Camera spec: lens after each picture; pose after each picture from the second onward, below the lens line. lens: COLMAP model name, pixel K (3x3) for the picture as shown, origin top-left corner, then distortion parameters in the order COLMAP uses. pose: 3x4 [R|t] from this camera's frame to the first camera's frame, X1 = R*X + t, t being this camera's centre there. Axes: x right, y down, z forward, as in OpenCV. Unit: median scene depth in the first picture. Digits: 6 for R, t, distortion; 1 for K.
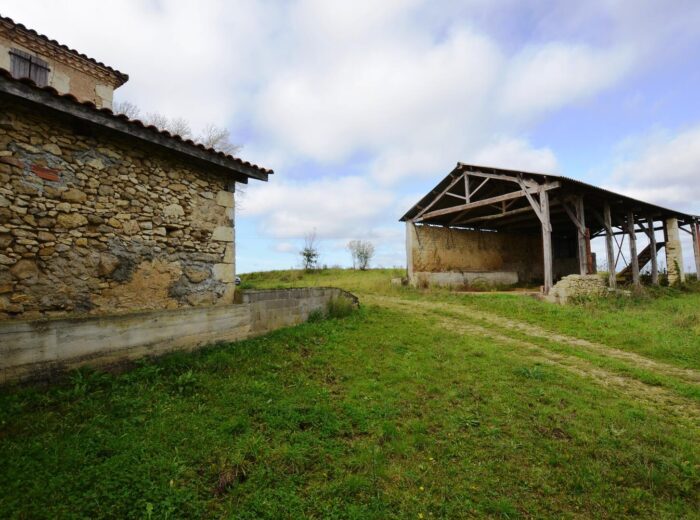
lens RADIAL K [[334.6, 0, 350.2], [0, 334.6, 274.3], [0, 0, 1]] dist [-0.024537, 0.001242]
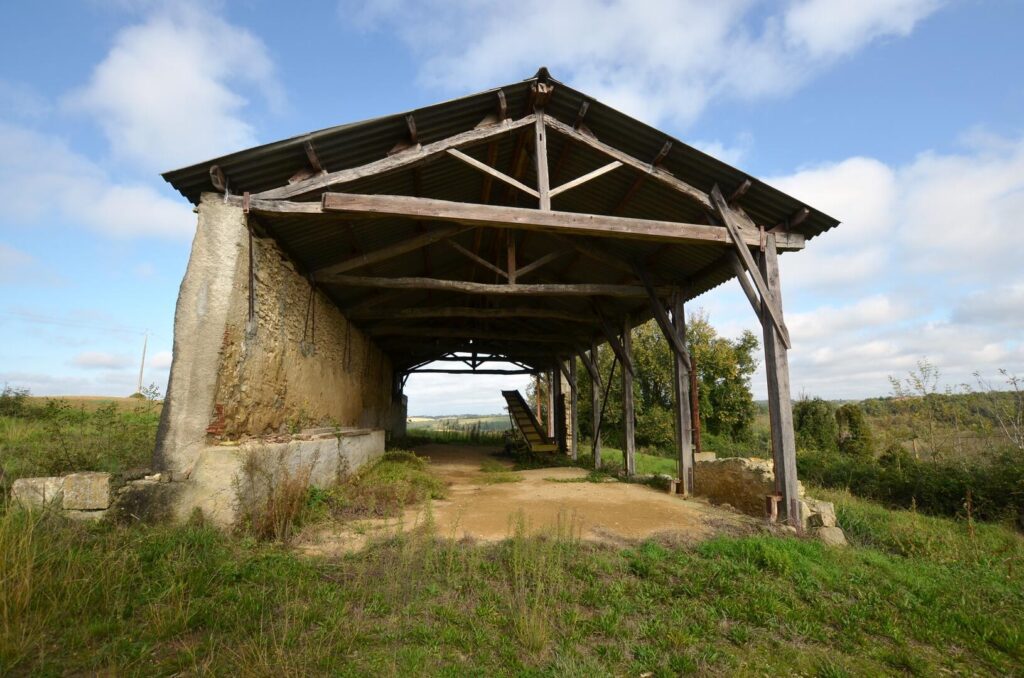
lens RADIAL K [[434.2, 0, 512.0], [0, 434.2, 339.0], [0, 0, 1]] dist [-0.000468, -0.000064]
pose [[0.373515, 0.191111, 0.907724, 0.012732], [-0.027313, 0.980389, -0.195171, -0.024762], [-0.927222, 0.048106, 0.371410, 0.829250]]
